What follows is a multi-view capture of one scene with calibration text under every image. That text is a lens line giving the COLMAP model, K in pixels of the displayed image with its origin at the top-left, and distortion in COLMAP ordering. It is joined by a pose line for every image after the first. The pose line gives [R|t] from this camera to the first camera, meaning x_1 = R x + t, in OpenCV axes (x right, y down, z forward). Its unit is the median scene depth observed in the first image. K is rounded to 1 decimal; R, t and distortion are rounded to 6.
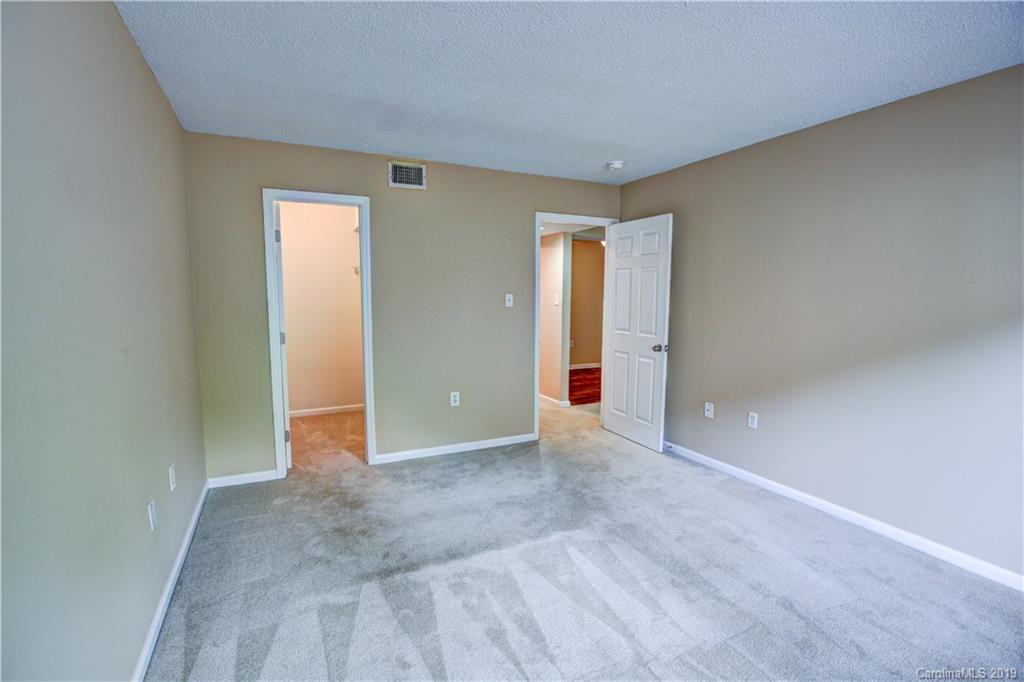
lens RADIAL K [[475.1, 0, 507.4], [0, 475.1, 342.0], [0, 0, 1]] dist [-0.026519, 0.000780]
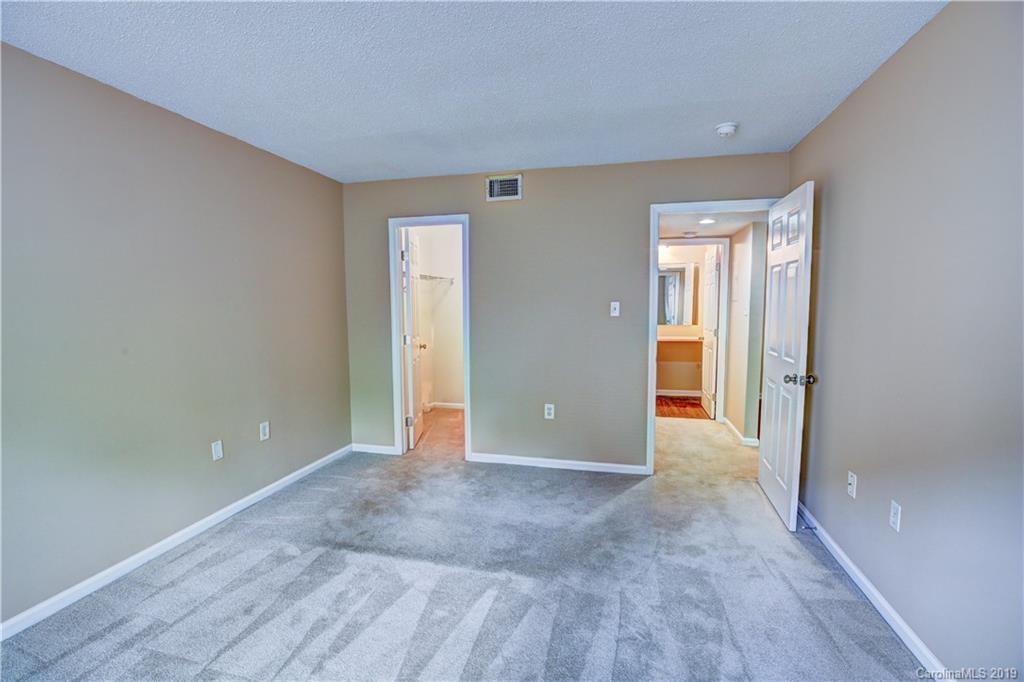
lens RADIAL K [[475.1, 0, 507.4], [0, 475.1, 342.0], [0, 0, 1]] dist [-0.026519, 0.000780]
pose [[0.760440, 0.047124, -0.647696, 0.496854], [-0.057326, 0.998341, 0.005331, -0.023337], [0.646873, 0.033076, 0.761880, 0.236401]]
